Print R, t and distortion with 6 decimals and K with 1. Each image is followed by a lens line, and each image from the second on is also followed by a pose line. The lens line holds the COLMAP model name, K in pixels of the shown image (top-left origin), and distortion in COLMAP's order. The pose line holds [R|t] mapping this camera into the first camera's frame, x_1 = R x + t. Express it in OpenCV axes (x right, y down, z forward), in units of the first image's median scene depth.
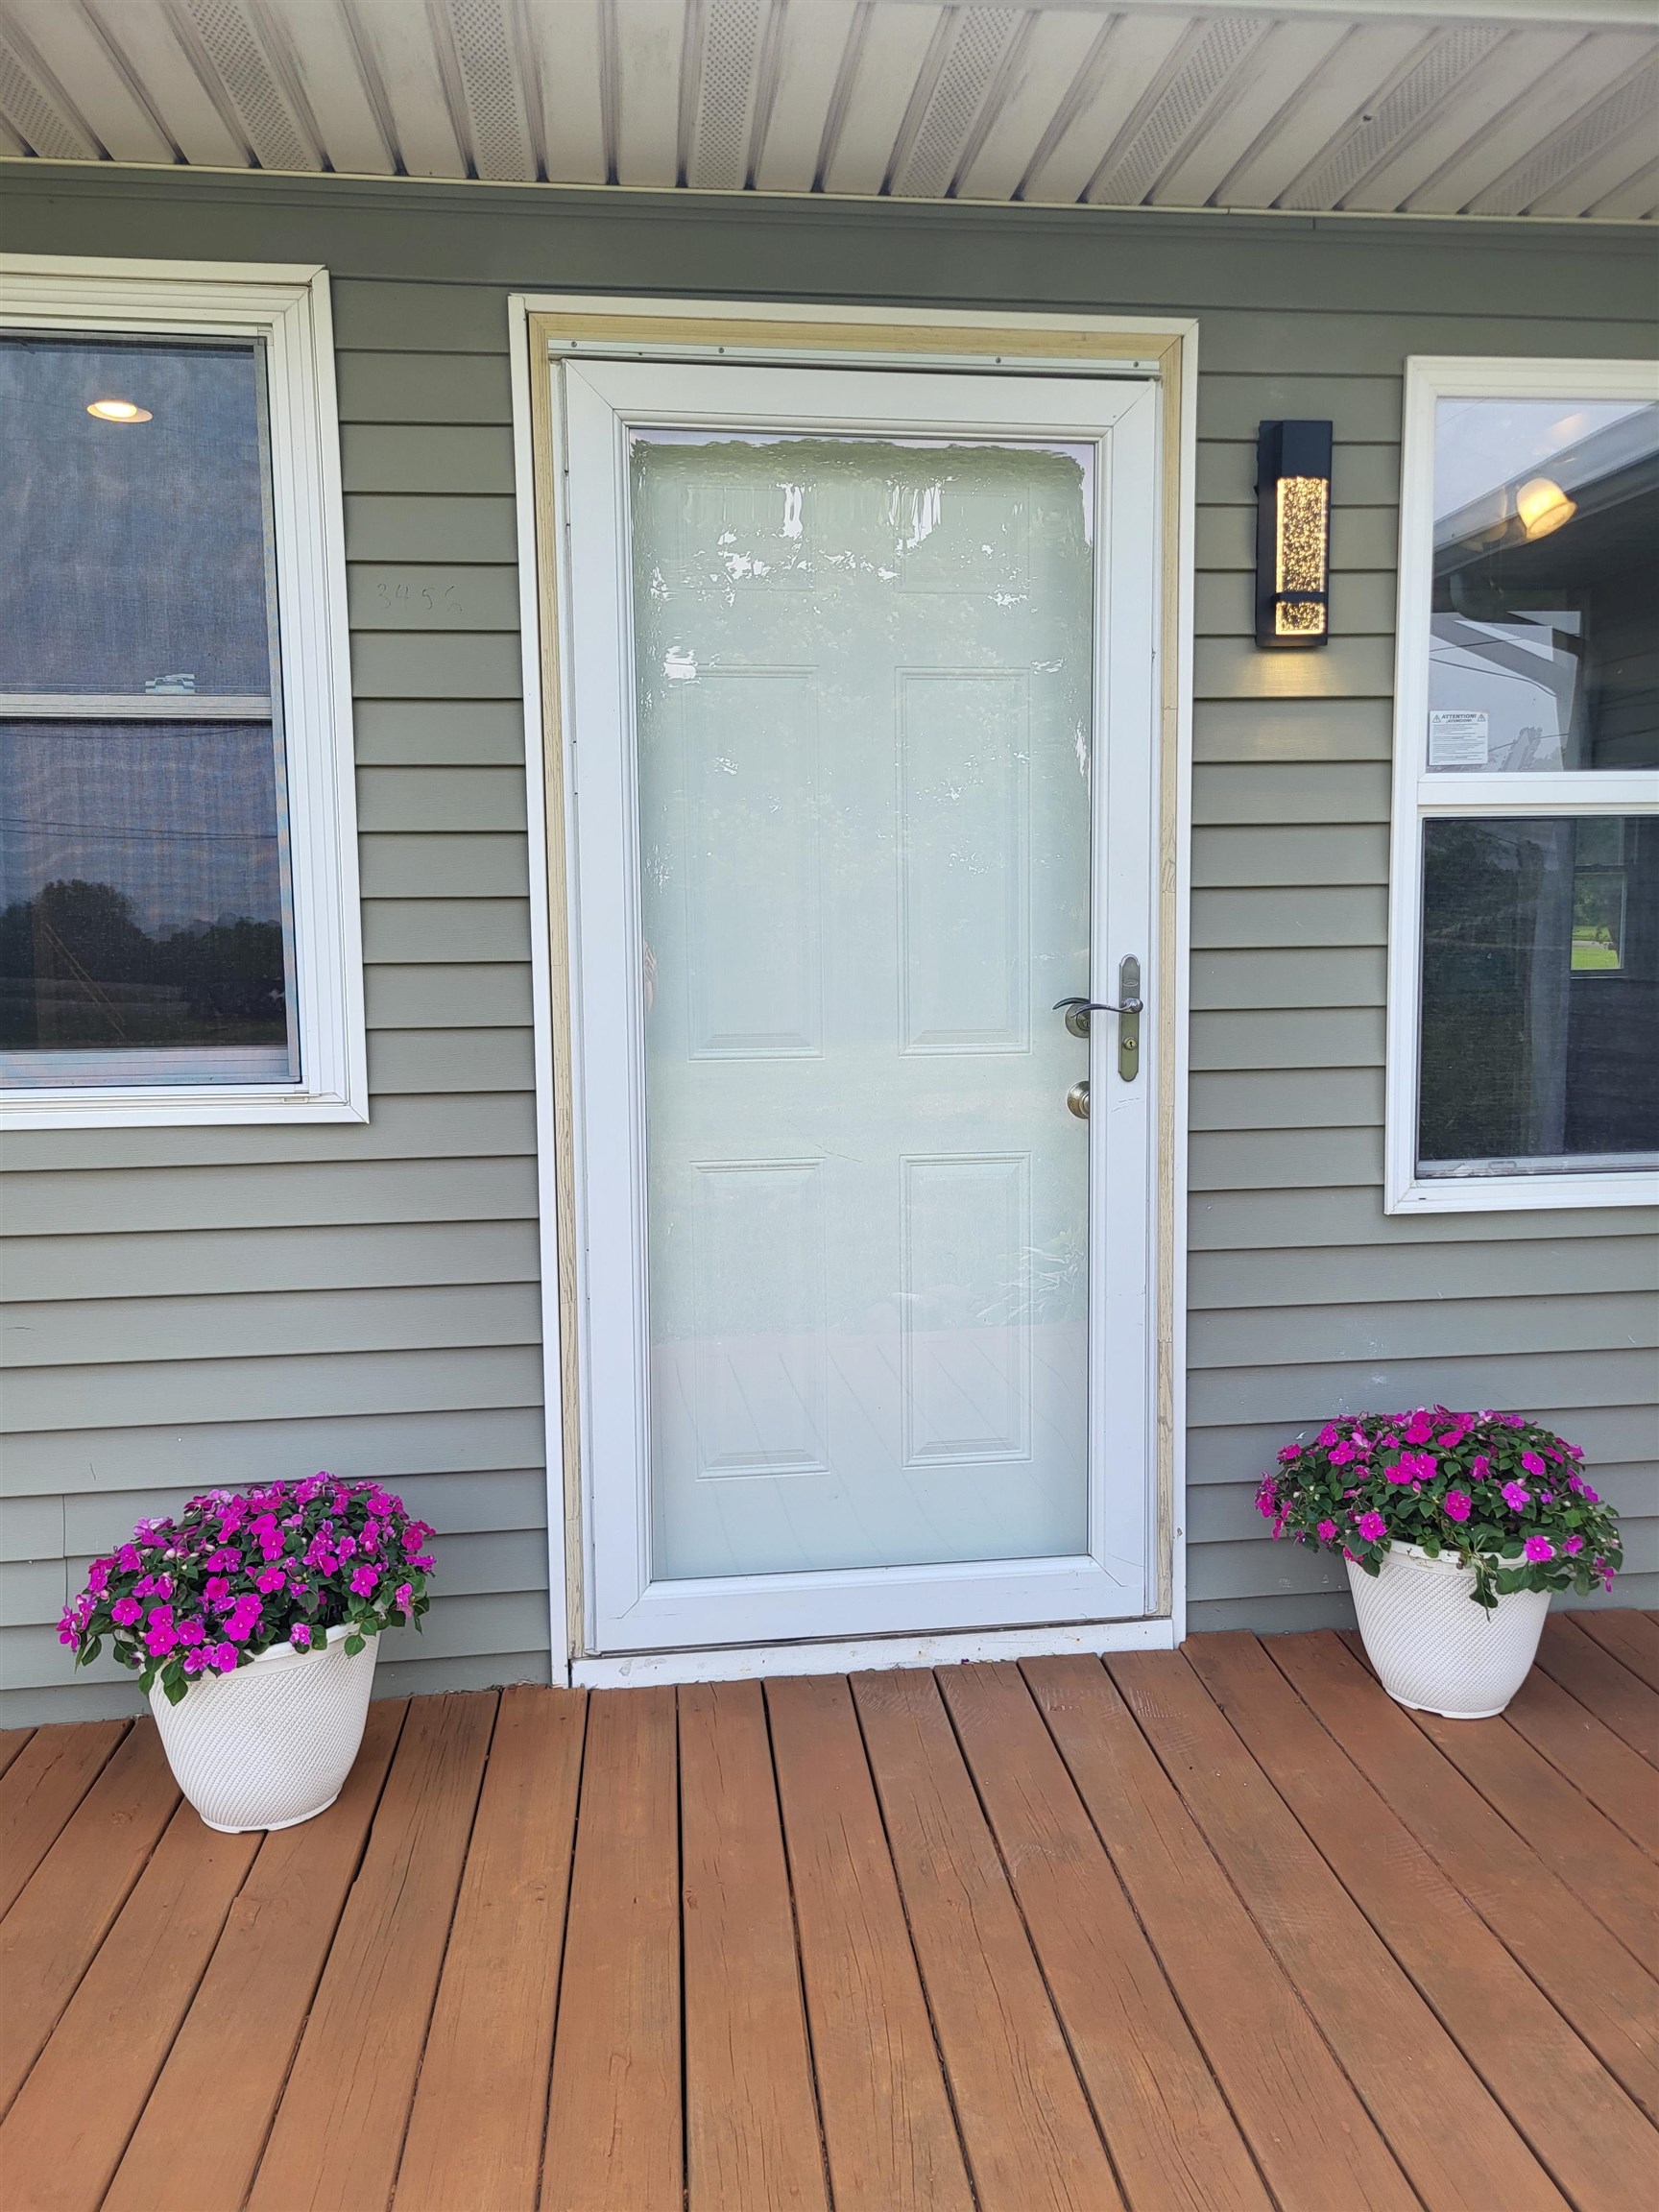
lens RADIAL K [[1697.9, 0, 835.2], [0, 1697.9, 1099.1], [0, 0, 1]] dist [0.016384, 0.009762]
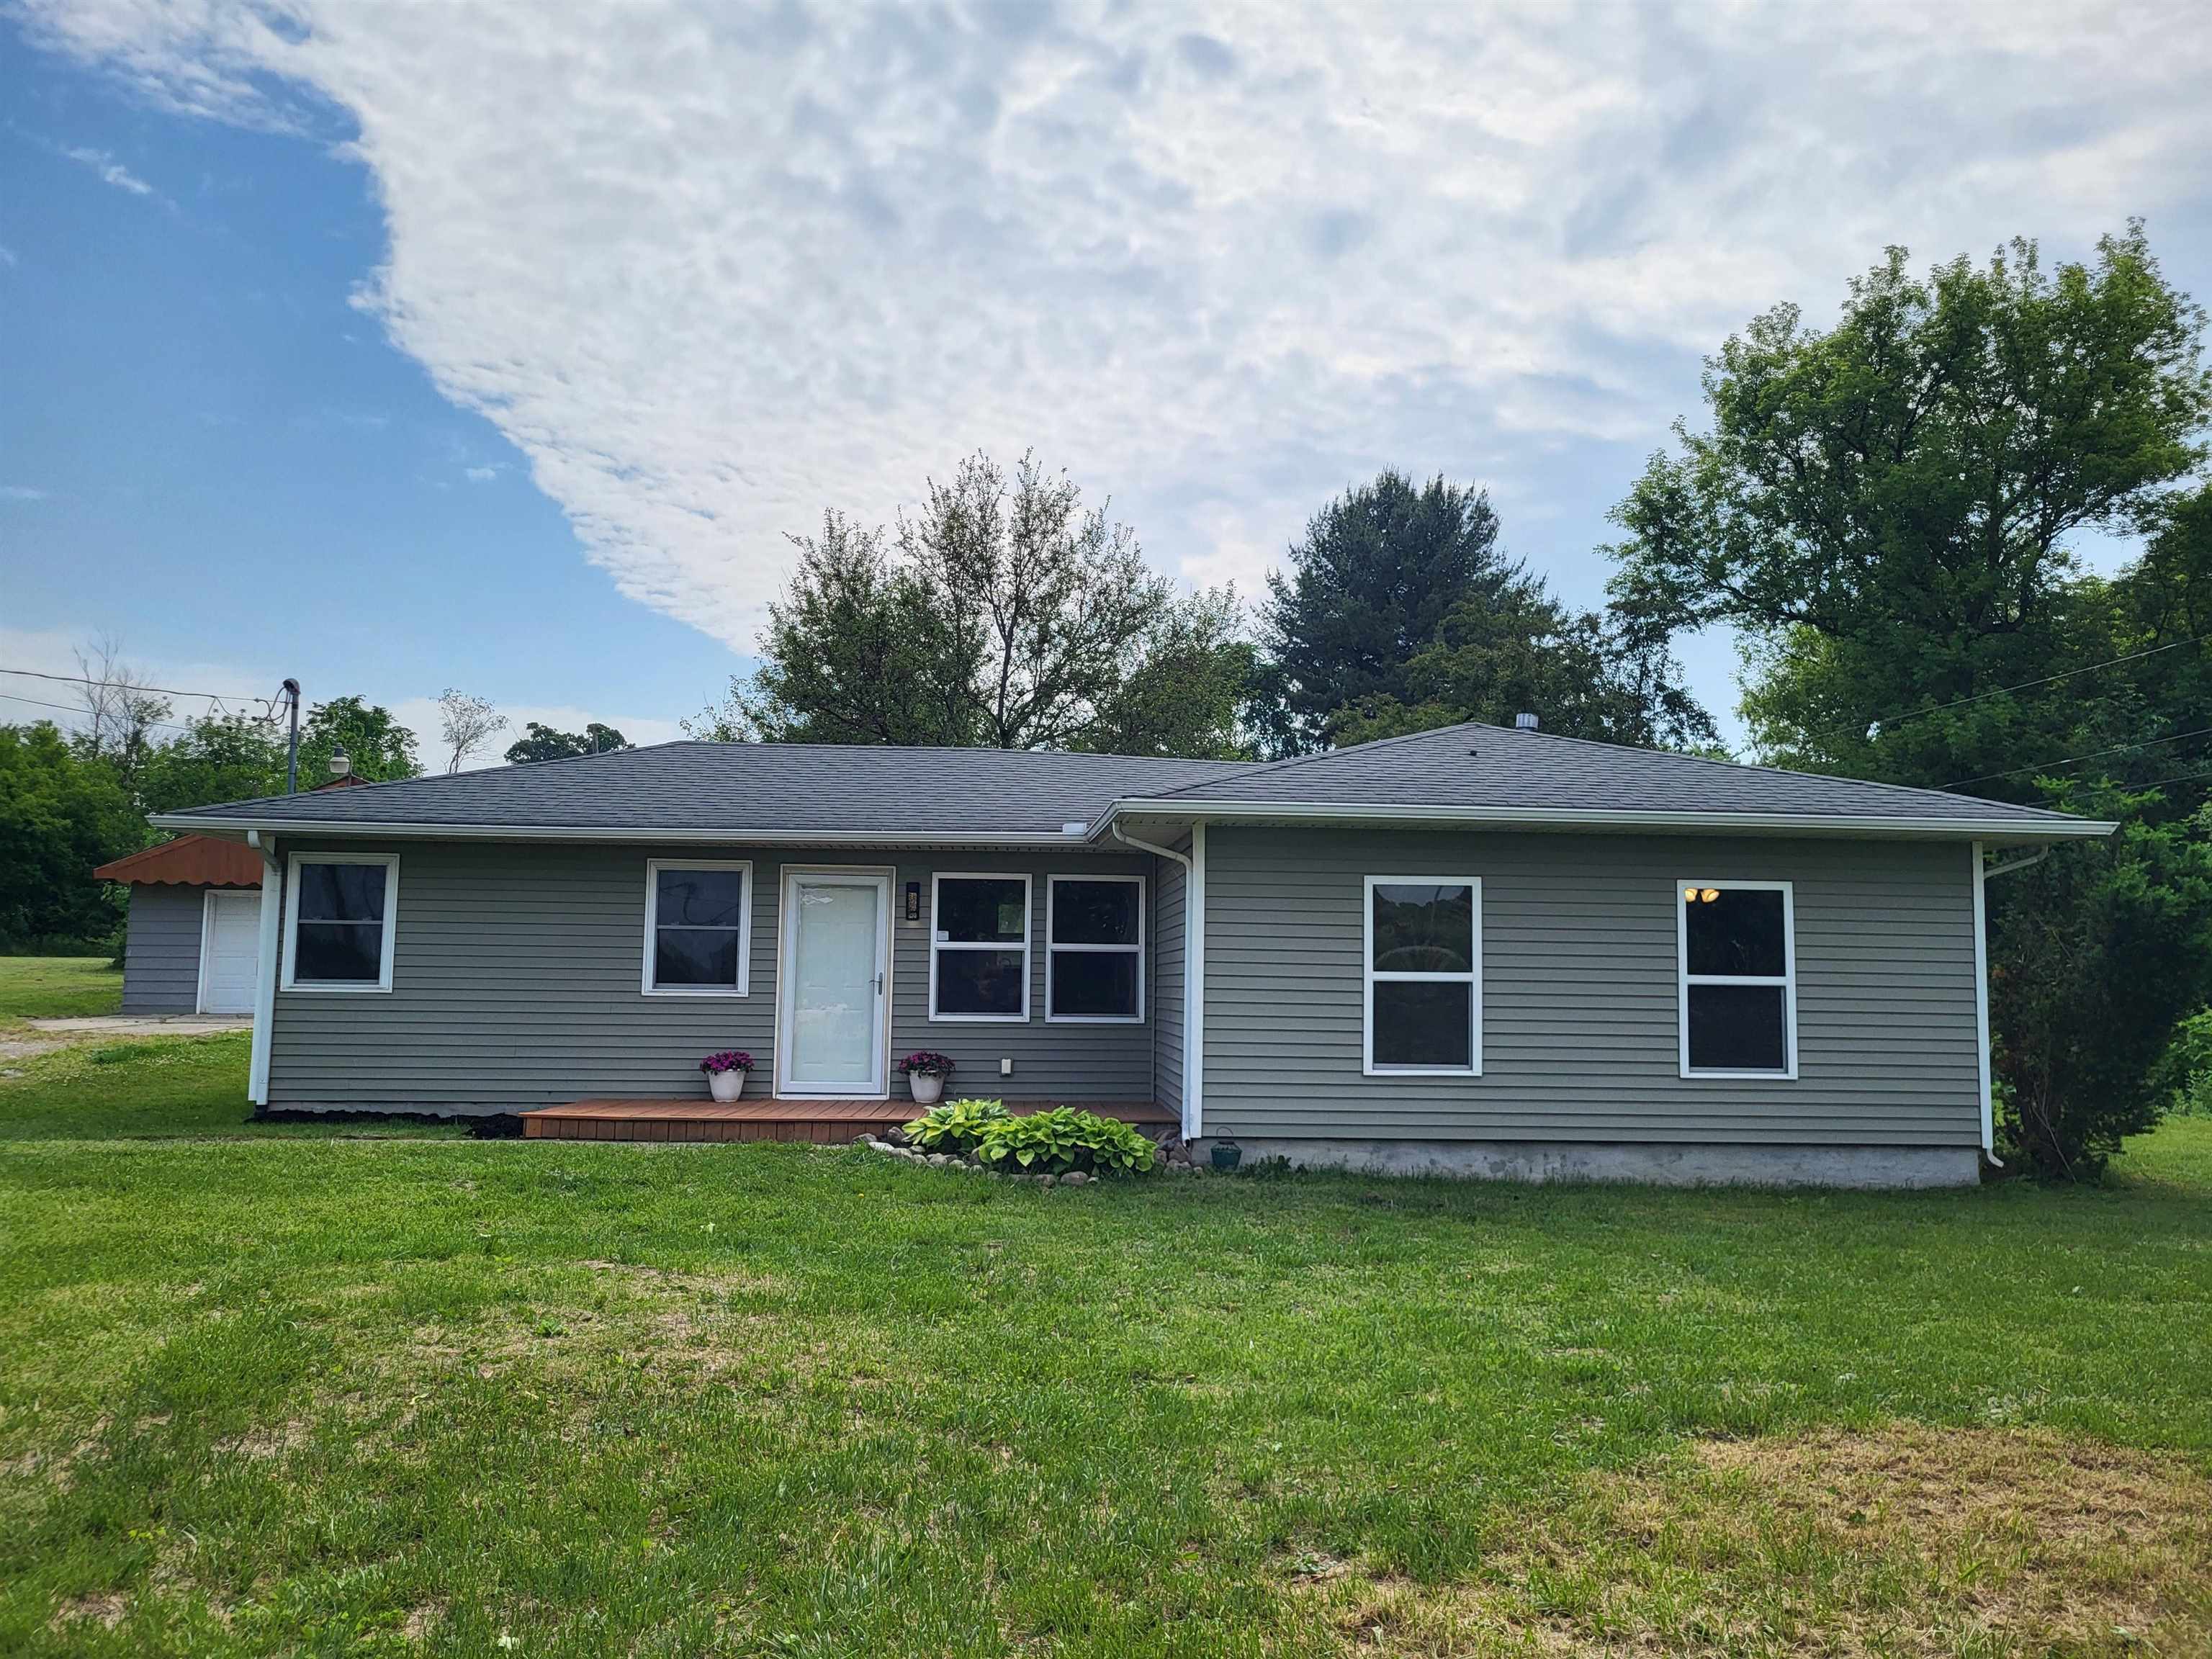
lens RADIAL K [[1697.9, 0, 1094.5], [0, 1697.9, 838.6], [0, 0, 1]] dist [0.016384, 0.009762]
pose [[0.998174, 0.018993, -0.057336, 1.217856], [-0.029522, 0.981572, -0.188801, 0.534217], [0.052693, 0.190149, 0.980340, -4.683249]]
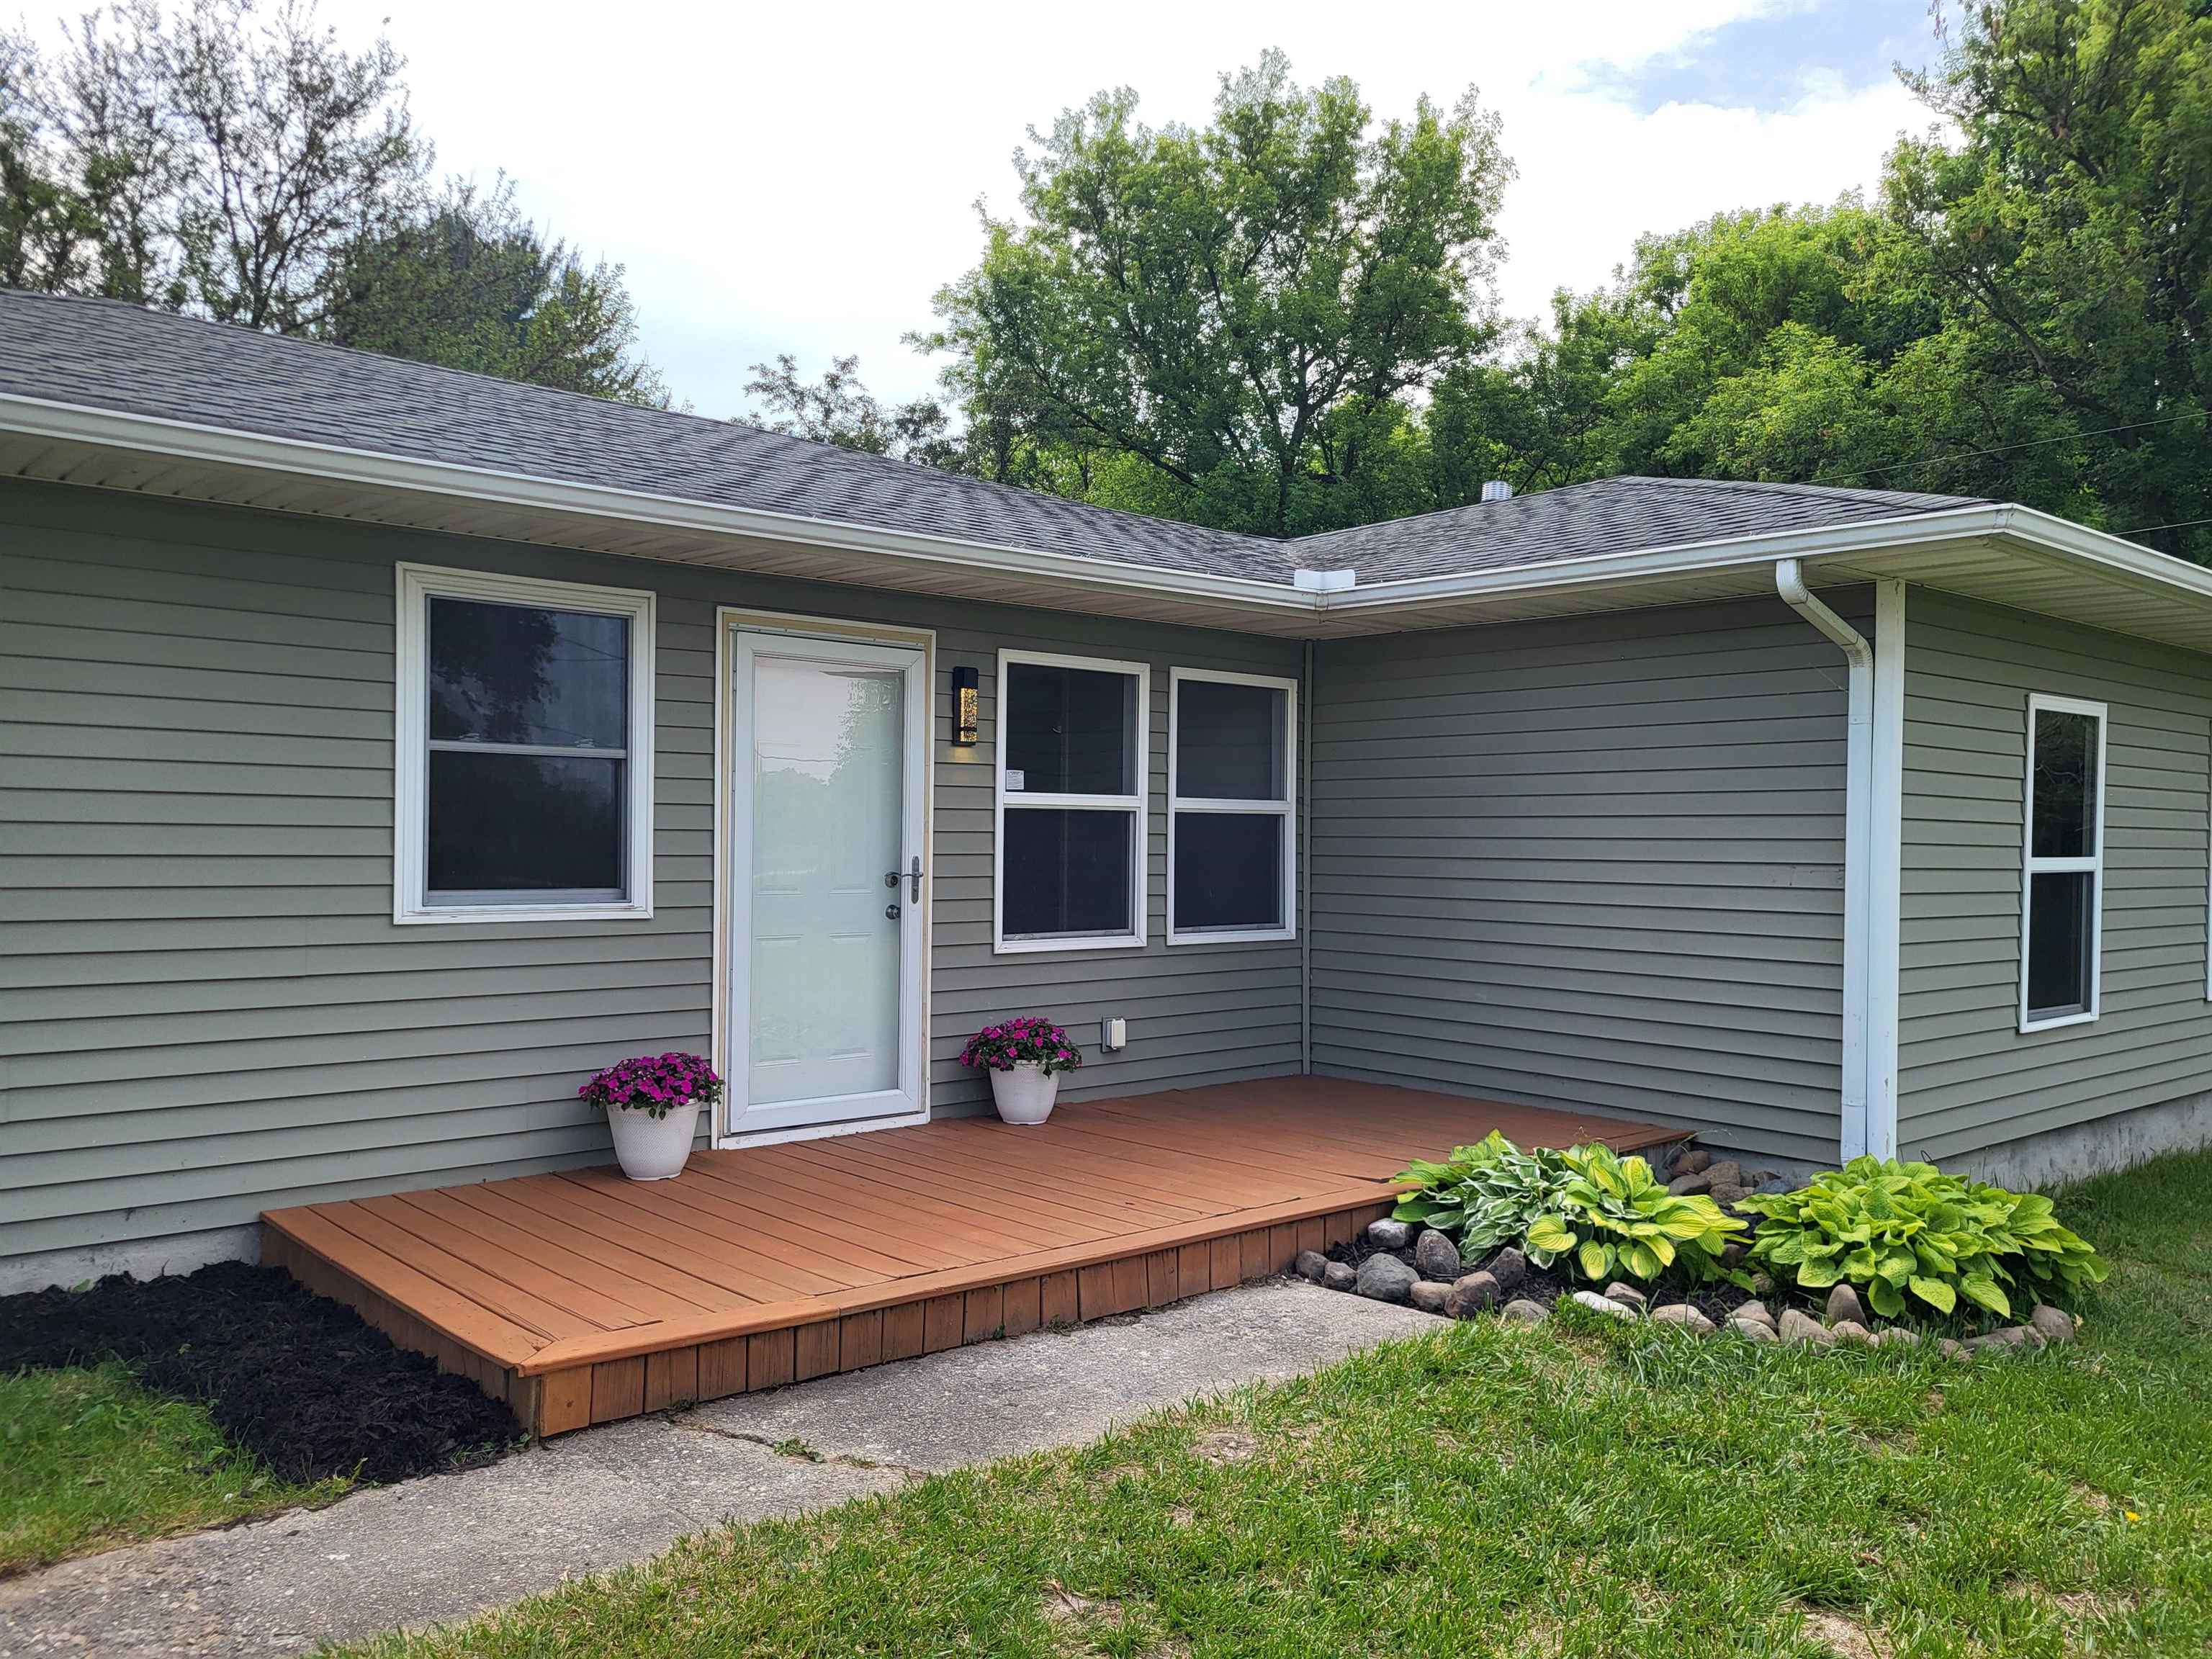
lens RADIAL K [[1697.9, 0, 1117.7], [0, 1697.9, 825.3], [0, 0, 1]] dist [0.016384, 0.009762]
pose [[0.826419, 0.024632, 0.562517, -1.080010], [0.036245, 0.994643, -0.096802, 0.139248], [-0.561888, 0.100387, 0.821099, -1.397621]]
